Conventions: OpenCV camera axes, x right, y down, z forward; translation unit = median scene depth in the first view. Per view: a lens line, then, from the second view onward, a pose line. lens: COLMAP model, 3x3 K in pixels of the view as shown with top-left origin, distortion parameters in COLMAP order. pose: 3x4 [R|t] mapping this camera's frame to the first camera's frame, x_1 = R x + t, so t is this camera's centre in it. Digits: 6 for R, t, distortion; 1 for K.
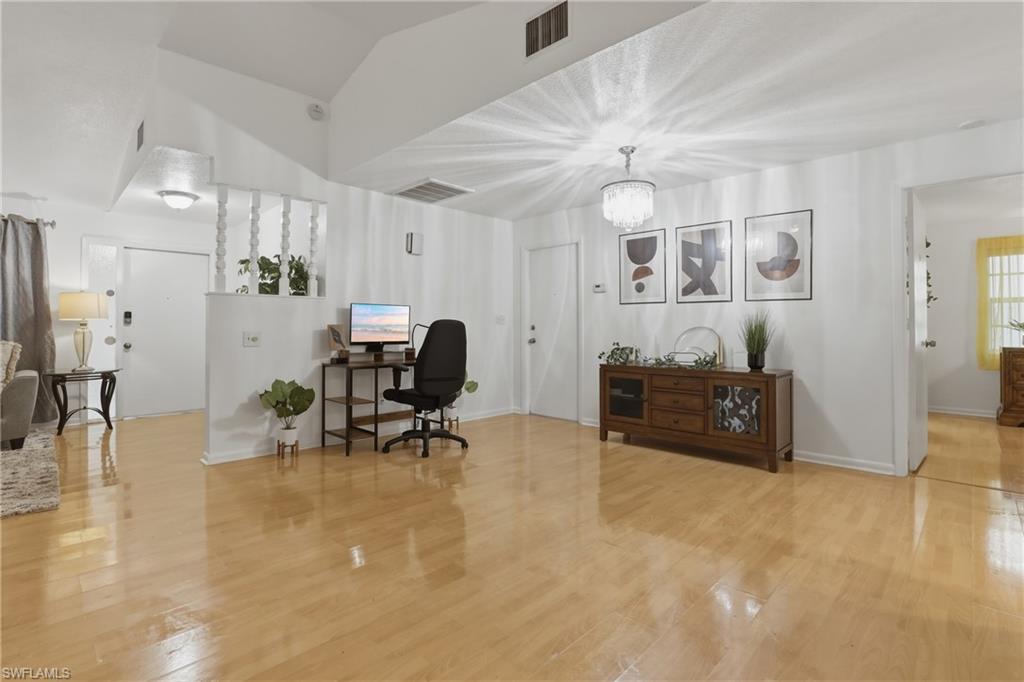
lens RADIAL K [[482.0, 0, 514.5], [0, 482.0, 331.3], [0, 0, 1]] dist [-0.003385, -0.000283]
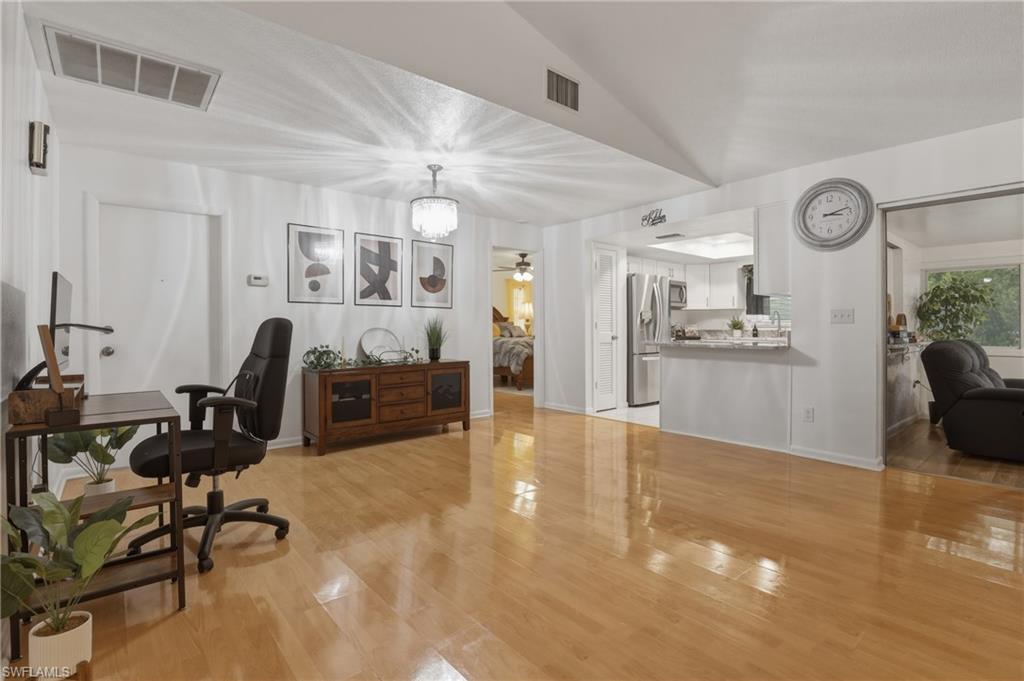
lens RADIAL K [[482.0, 0, 514.5], [0, 482.0, 330.8], [0, 0, 1]] dist [-0.003385, -0.000283]
pose [[0.115355, -0.007543, 0.993296, -0.696368], [0.012519, 0.999903, 0.006139, -0.005225], [-0.993245, 0.011727, 0.115438, 0.571463]]
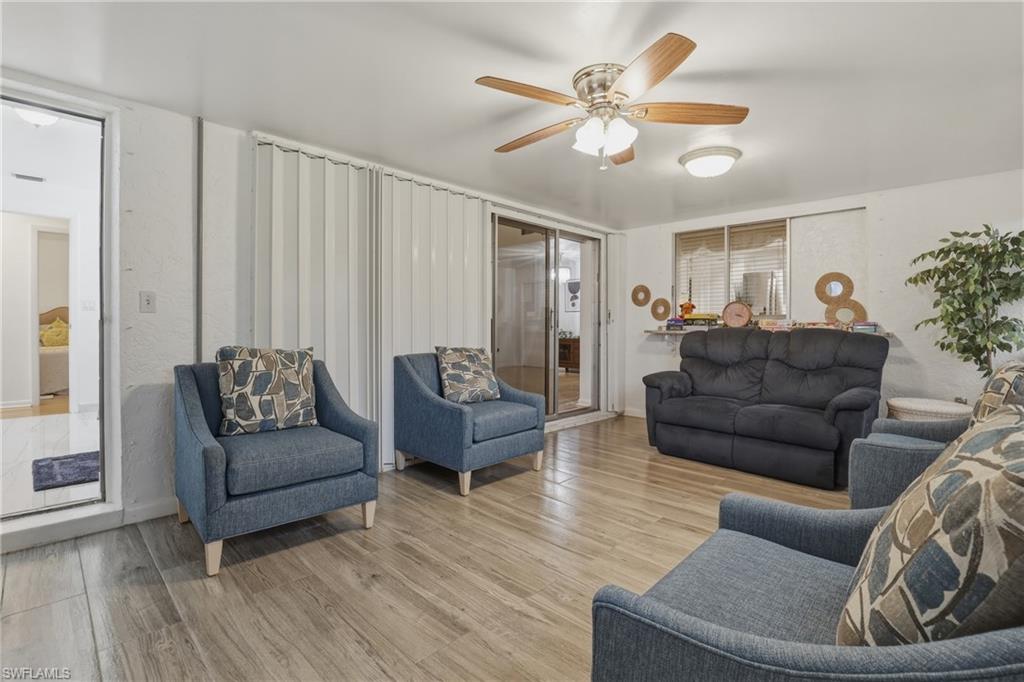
lens RADIAL K [[482.0, 0, 514.5], [0, 482.0, 331.3], [0, 0, 1]] dist [-0.003385, -0.000283]
pose [[1.000000, -0.000257, 0.000344, -0.011013], [0.000257, 1.000000, 0.000259, 0.035120], [-0.000345, -0.000259, 1.000000, -1.353651]]
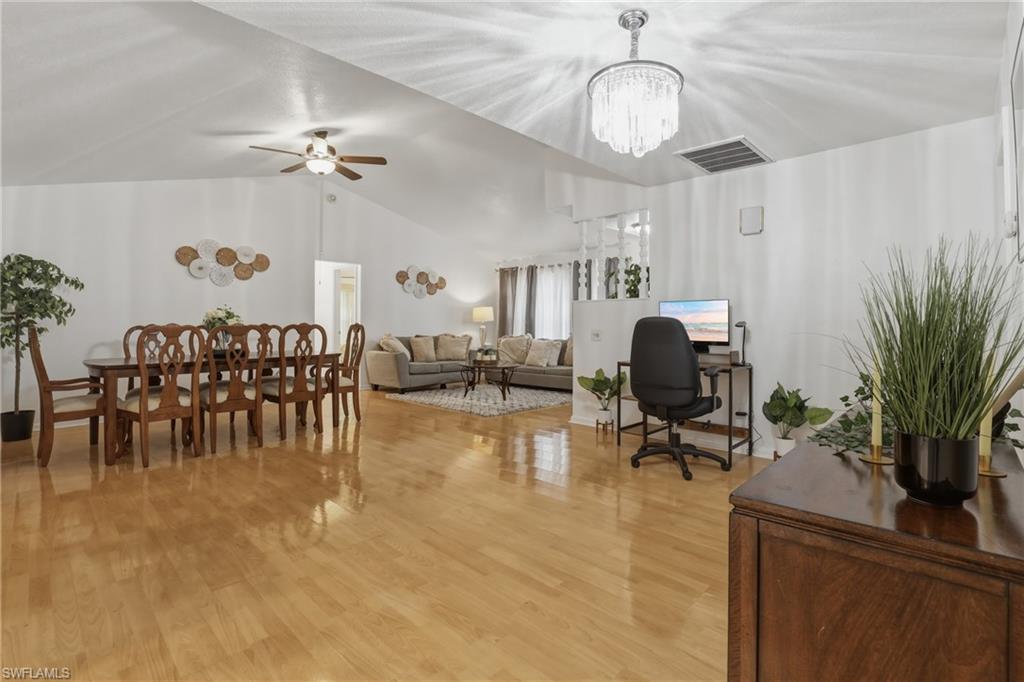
lens RADIAL K [[494.8, 0, 530.9], [0, 494.8, 317.2], [0, 0, 1]] dist [-0.021375, 0.000168]
pose [[0.000480, -0.023619, -0.999721, 0.675219], [-0.013827, 0.999625, -0.023623, 0.001919], [0.999904, 0.013835, 0.000154, 0.722138]]
